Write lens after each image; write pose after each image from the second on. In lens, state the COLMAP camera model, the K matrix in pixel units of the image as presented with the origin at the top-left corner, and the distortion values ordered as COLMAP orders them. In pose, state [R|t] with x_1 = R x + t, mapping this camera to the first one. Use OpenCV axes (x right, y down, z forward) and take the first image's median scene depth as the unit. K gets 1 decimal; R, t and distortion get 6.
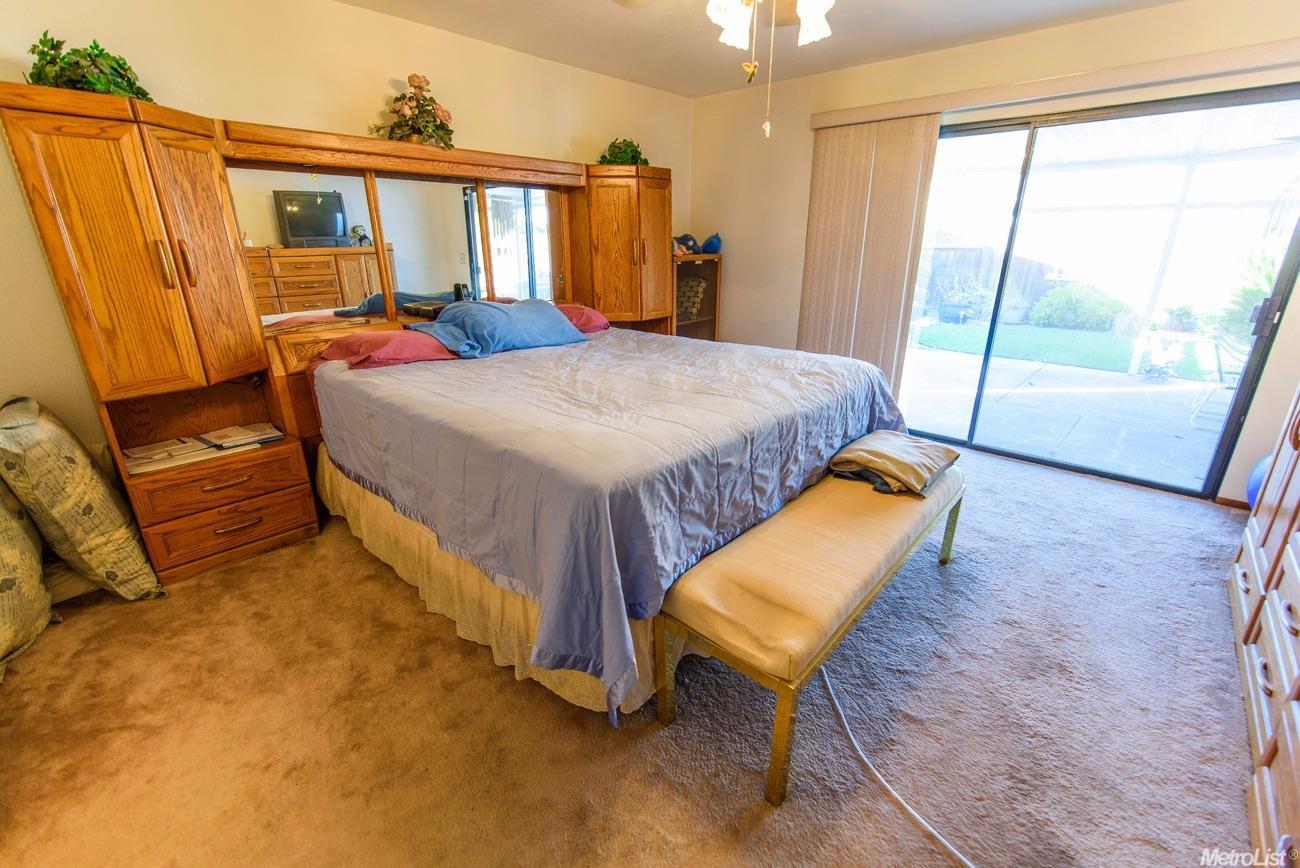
lens RADIAL K [[557.6, 0, 650.0], [0, 557.6, 434.0], [0, 0, 1]] dist [0.000561, -0.000574]
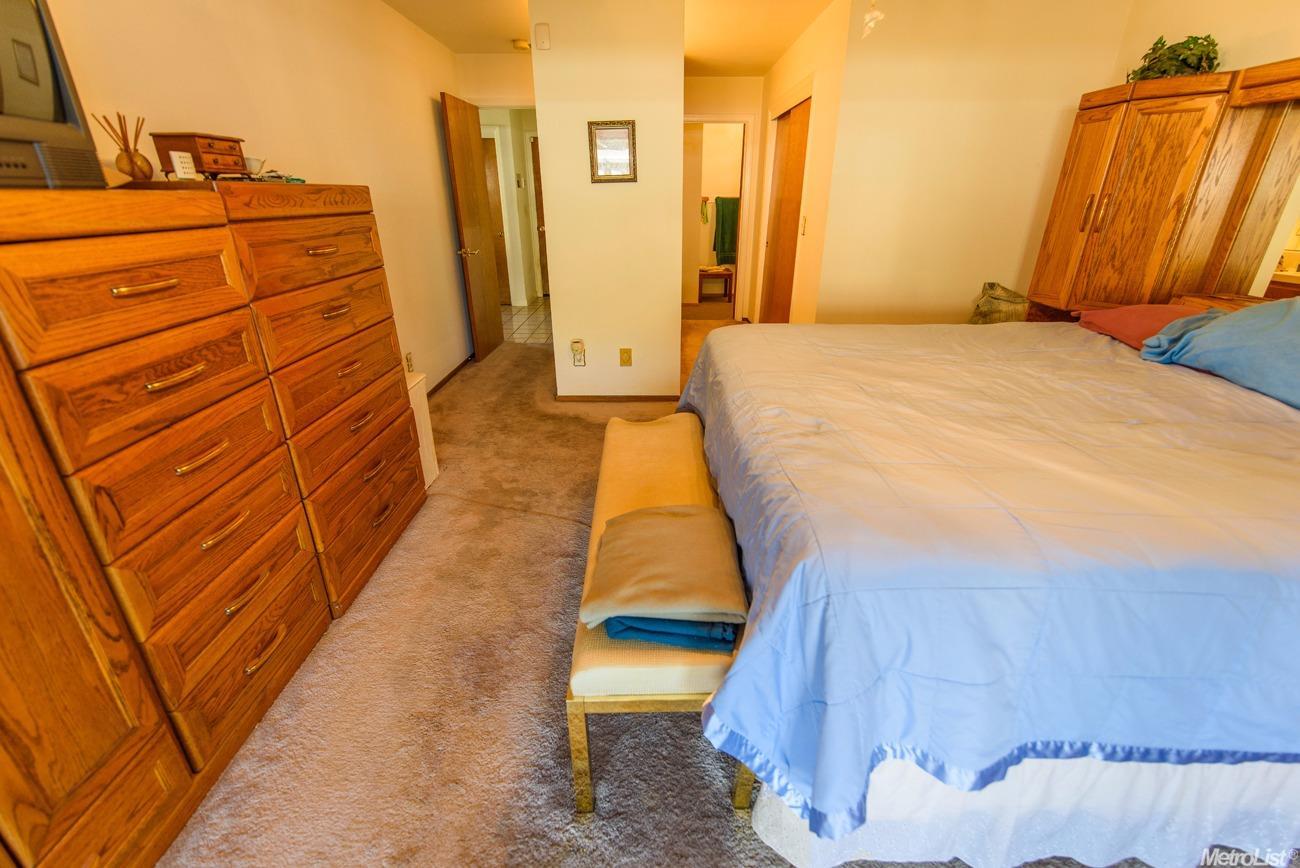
lens RADIAL K [[557.6, 0, 650.0], [0, 557.6, 434.0], [0, 0, 1]] dist [0.000561, -0.000574]
pose [[-0.743751, 0.269597, -0.611679, 0.950424], [-0.221937, 0.763563, 0.606396, -0.520387], [0.630538, 0.586762, -0.508067, 1.450264]]
